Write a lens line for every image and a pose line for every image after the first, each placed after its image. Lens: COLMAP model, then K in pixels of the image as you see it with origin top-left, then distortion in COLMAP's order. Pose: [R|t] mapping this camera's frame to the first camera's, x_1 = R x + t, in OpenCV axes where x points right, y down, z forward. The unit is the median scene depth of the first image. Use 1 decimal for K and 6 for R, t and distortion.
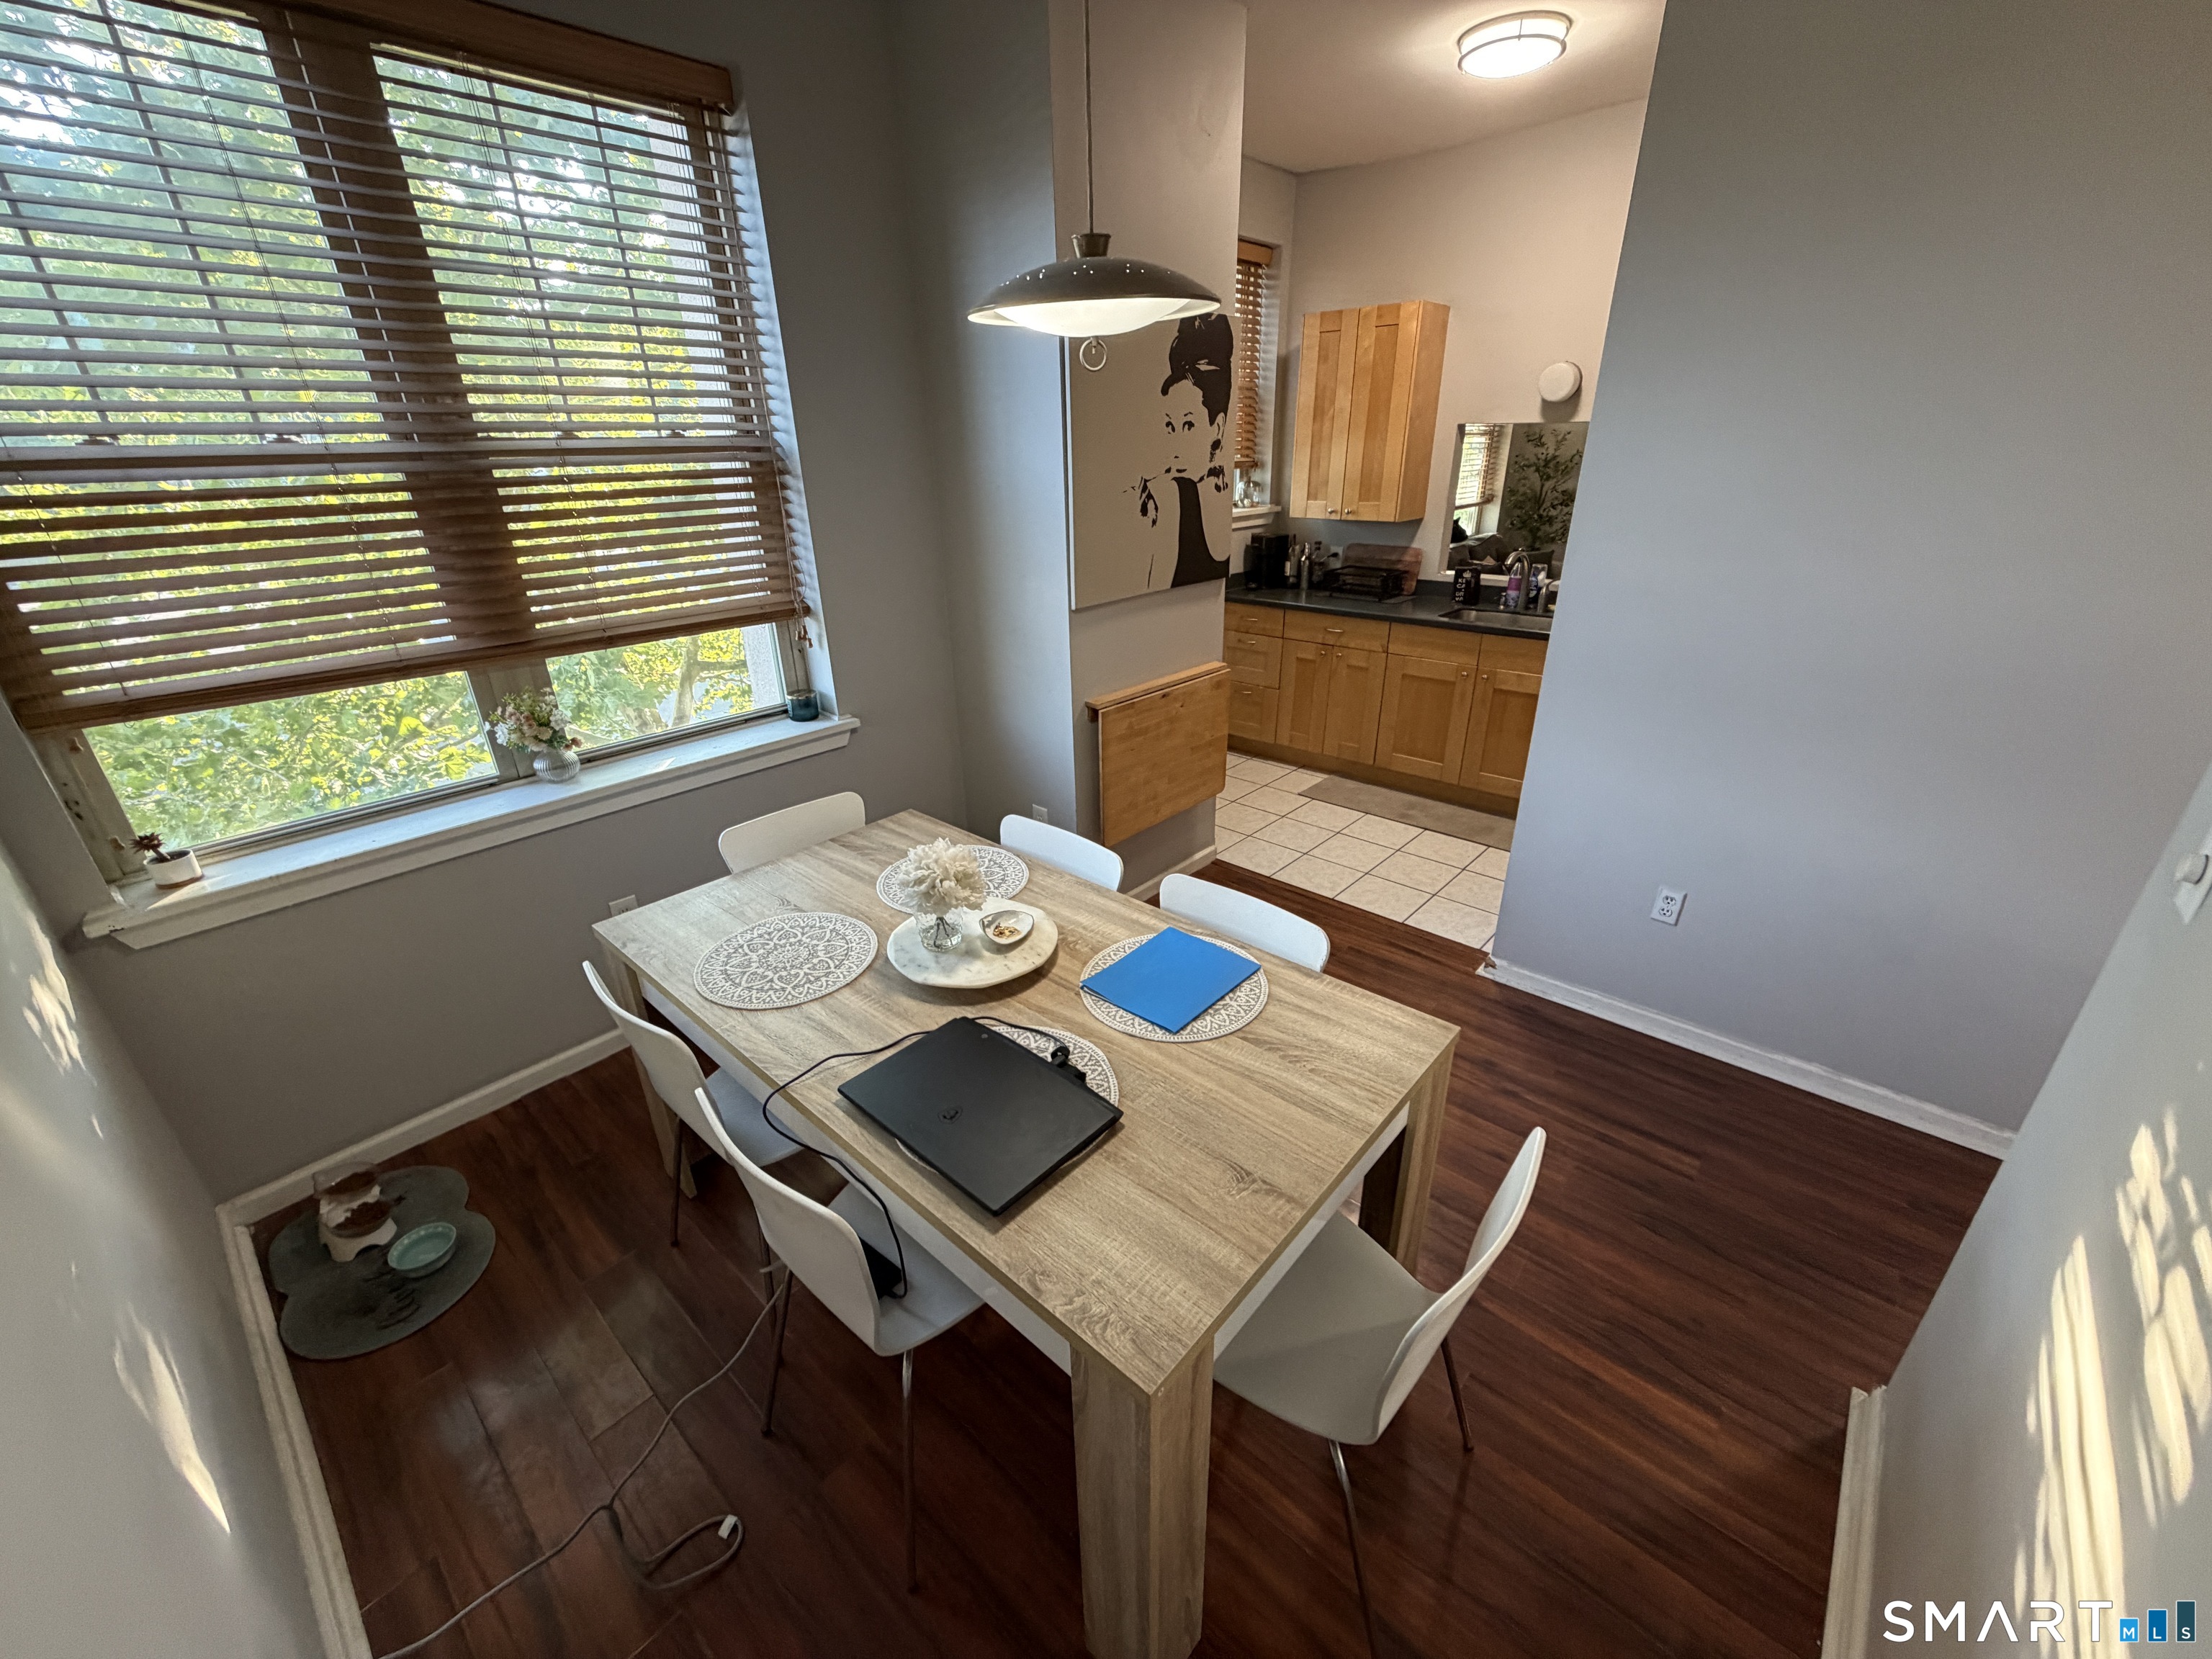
lens RADIAL K [[883.3, 0, 1100.4], [0, 883.3, 832.6], [0, 0, 1]] dist [0.002298, 0.000102]
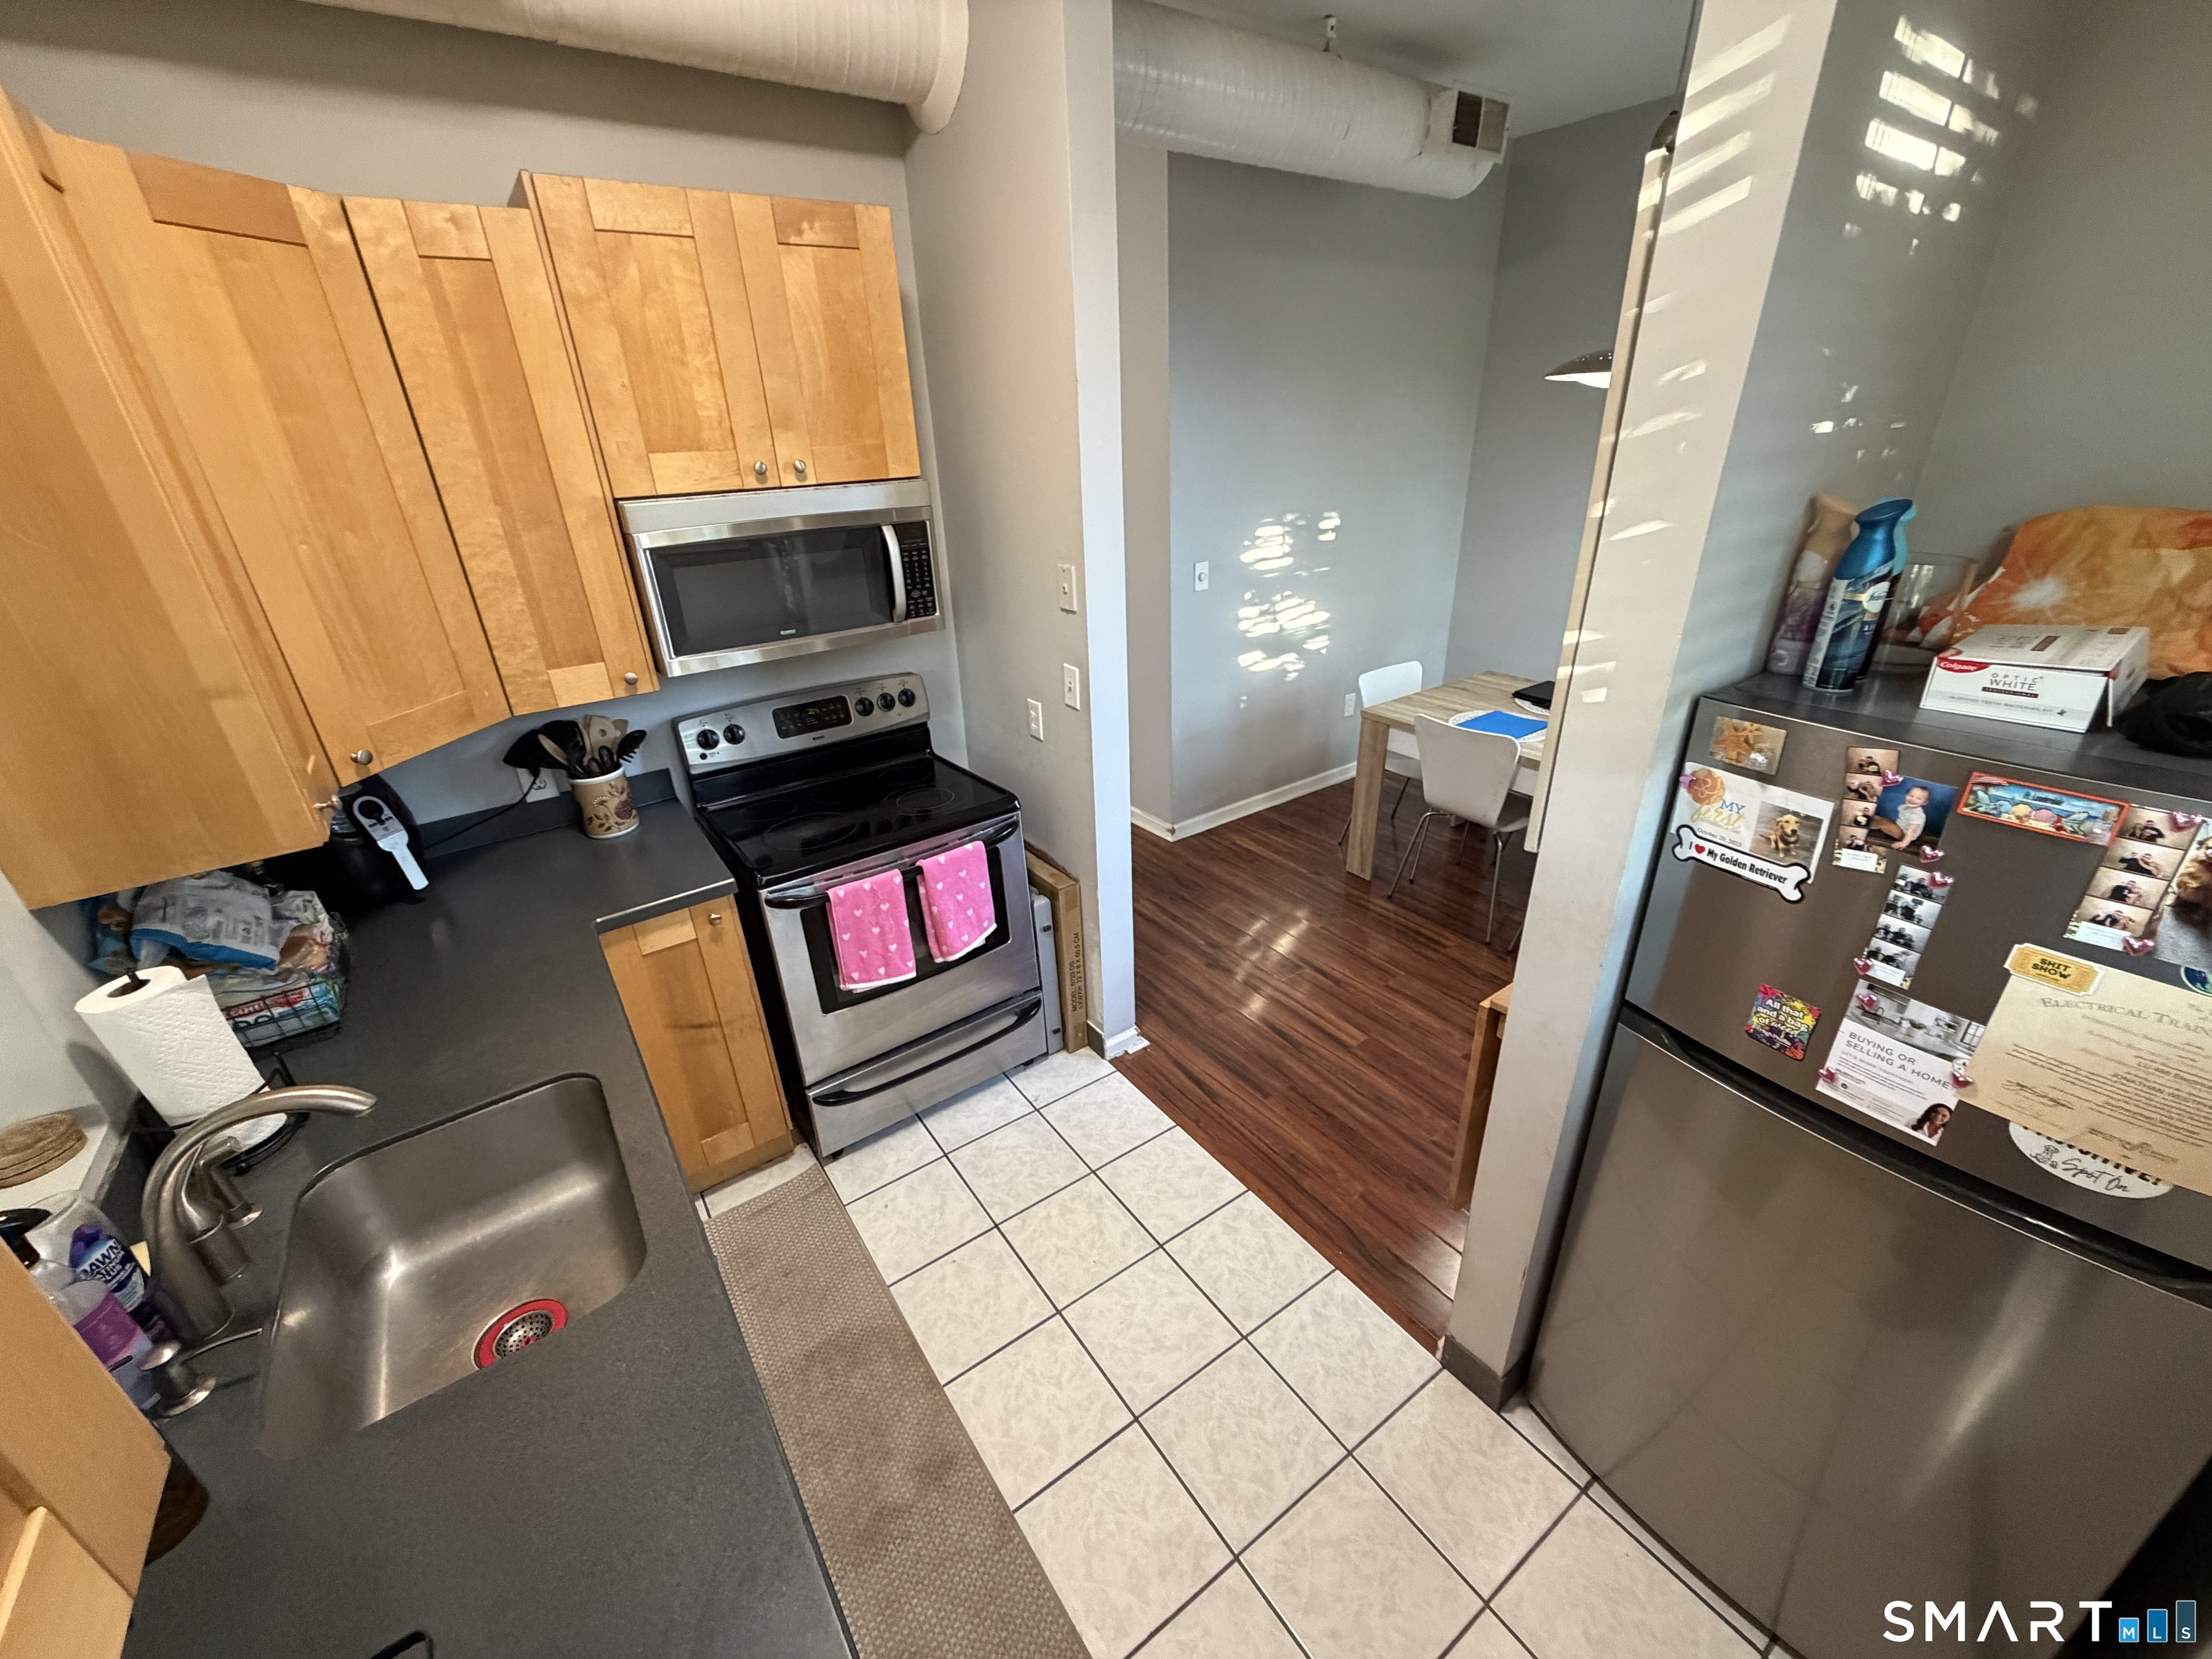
lens RADIAL K [[883.3, 0, 1100.4], [0, 883.3, 832.6], [0, 0, 1]] dist [0.002298, 0.000102]
pose [[-0.973772, -0.039599, 0.224054, 0.189463], [0.144452, 0.653221, 0.743260, -0.476164], [-0.175789, 0.756131, -0.630368, 0.987894]]
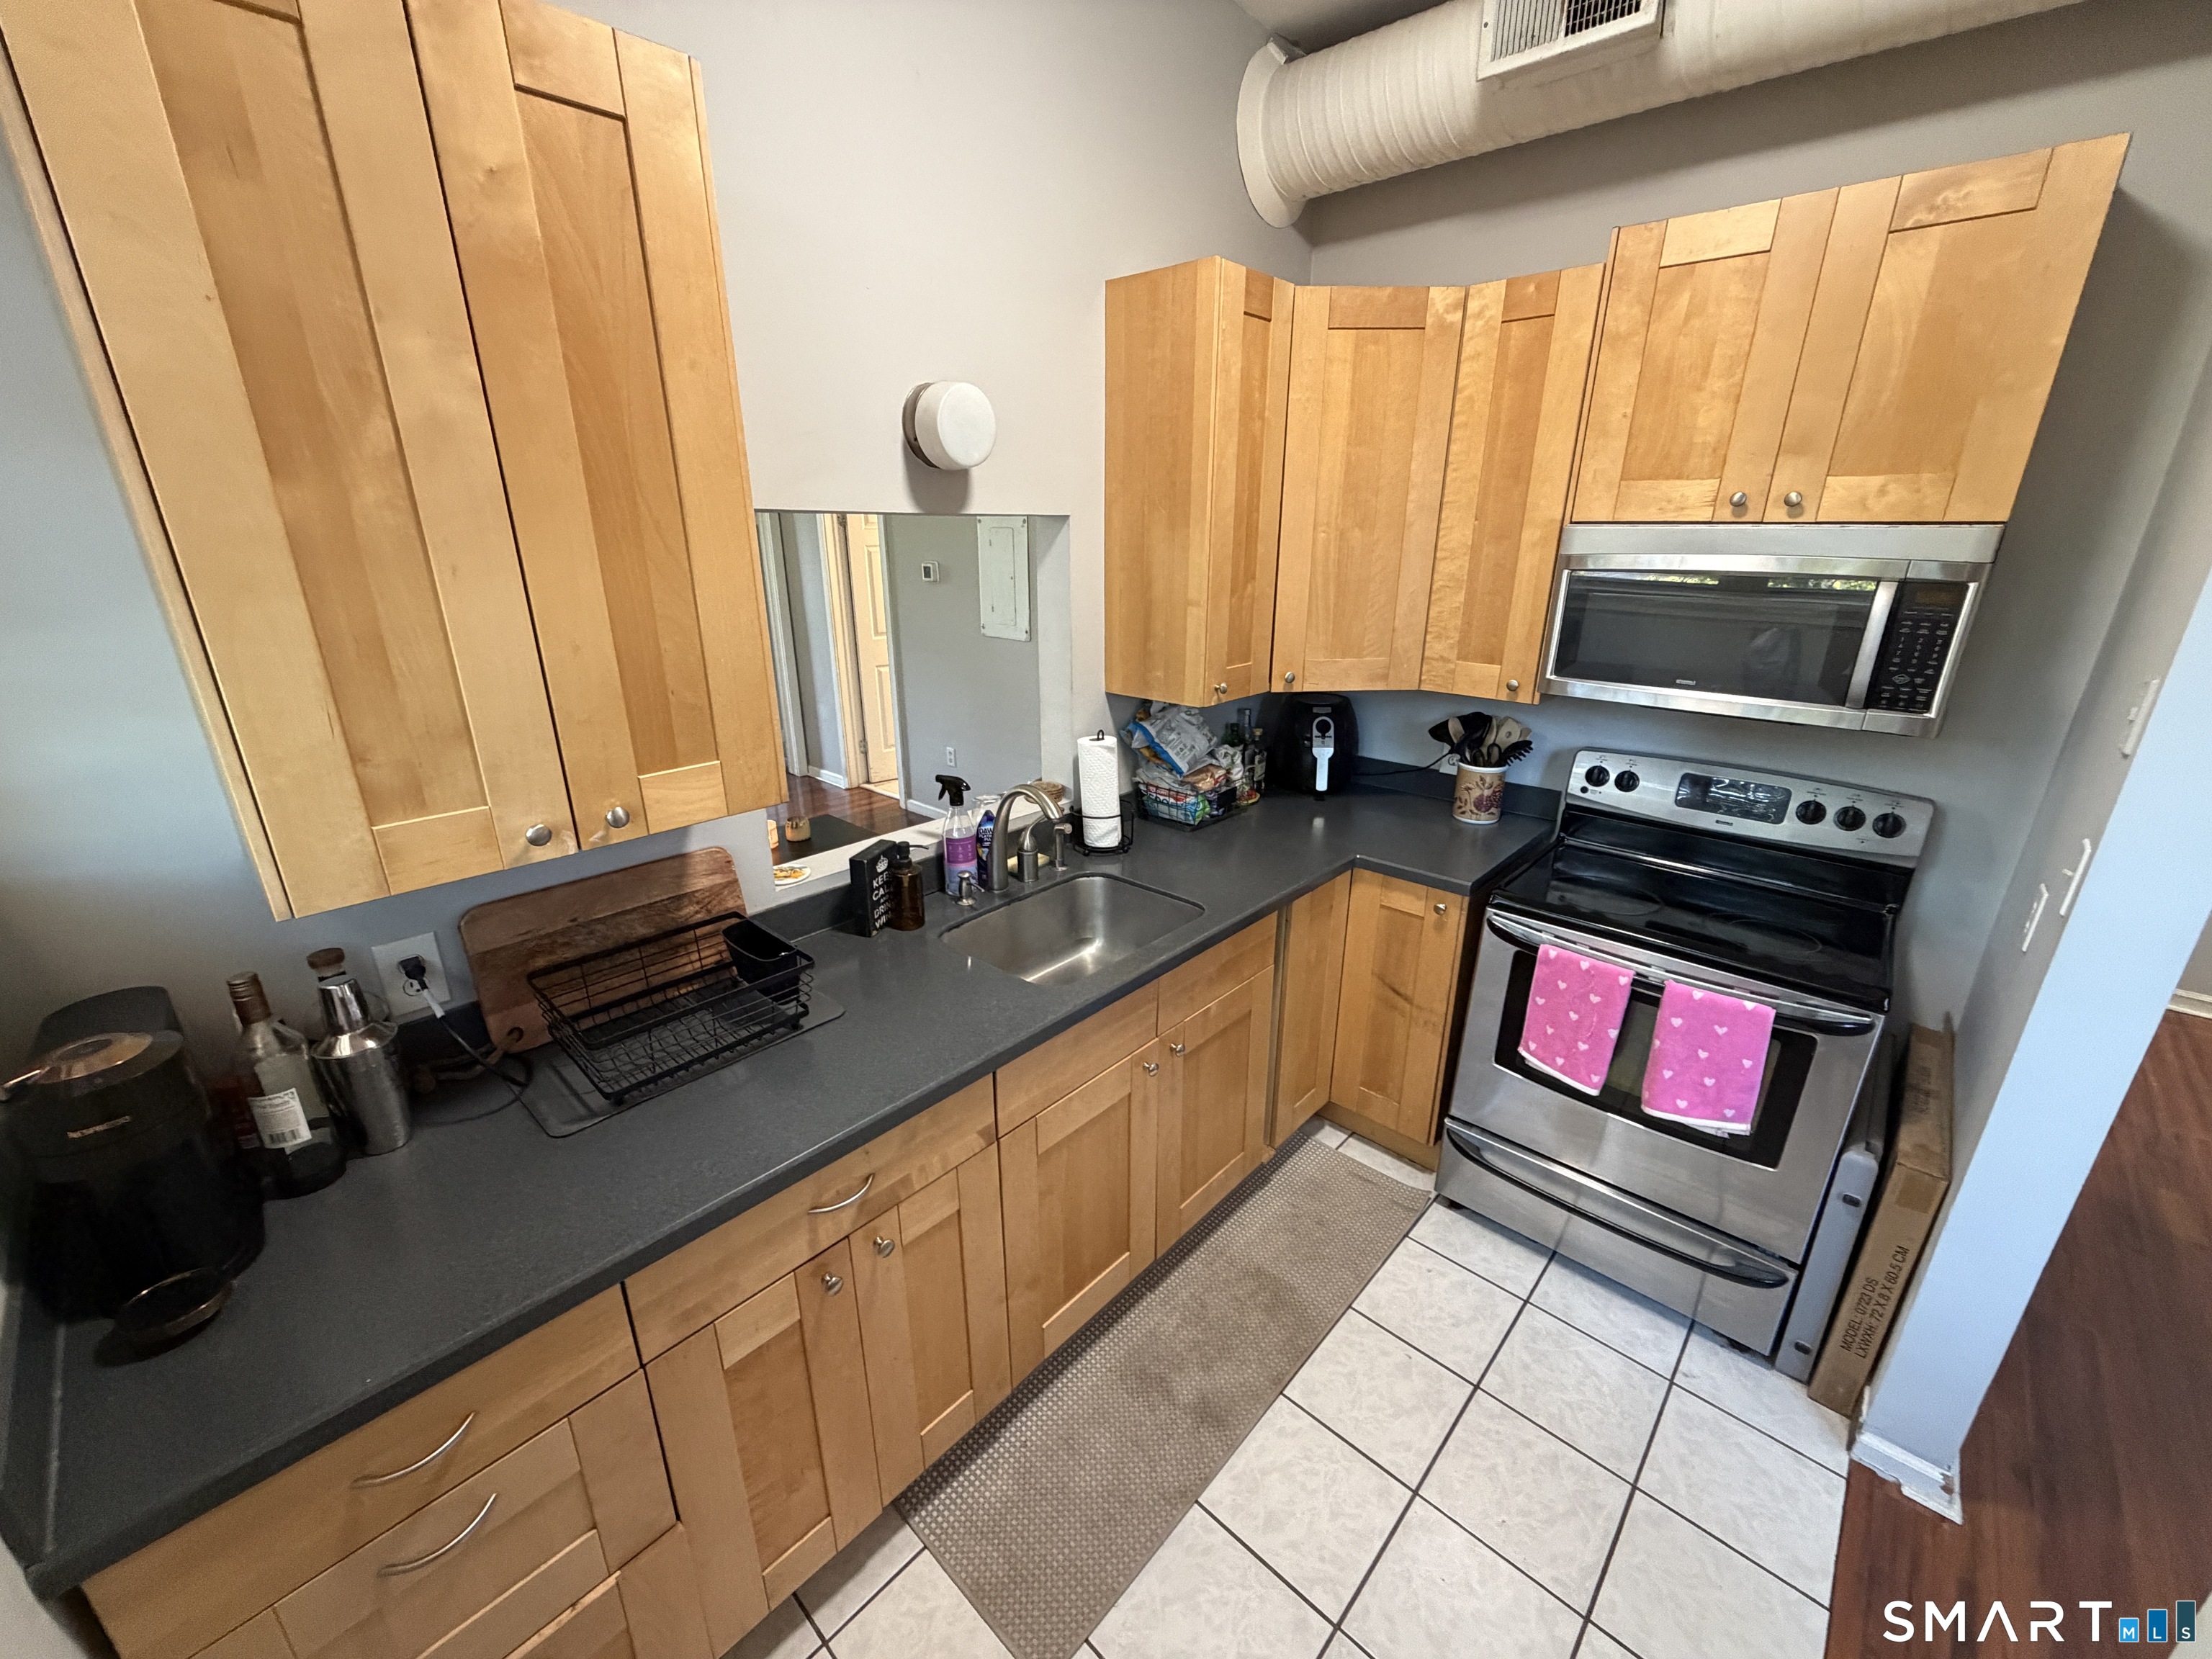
lens RADIAL K [[883.3, 0, 1100.4], [0, 883.3, 832.6], [0, 0, 1]] dist [0.002298, 0.000102]
pose [[0.013206, -0.309954, 0.950660, 0.030315], [0.409611, 0.868986, 0.277635, -0.381325], [-0.912164, 0.385735, 0.138436, 0.852698]]
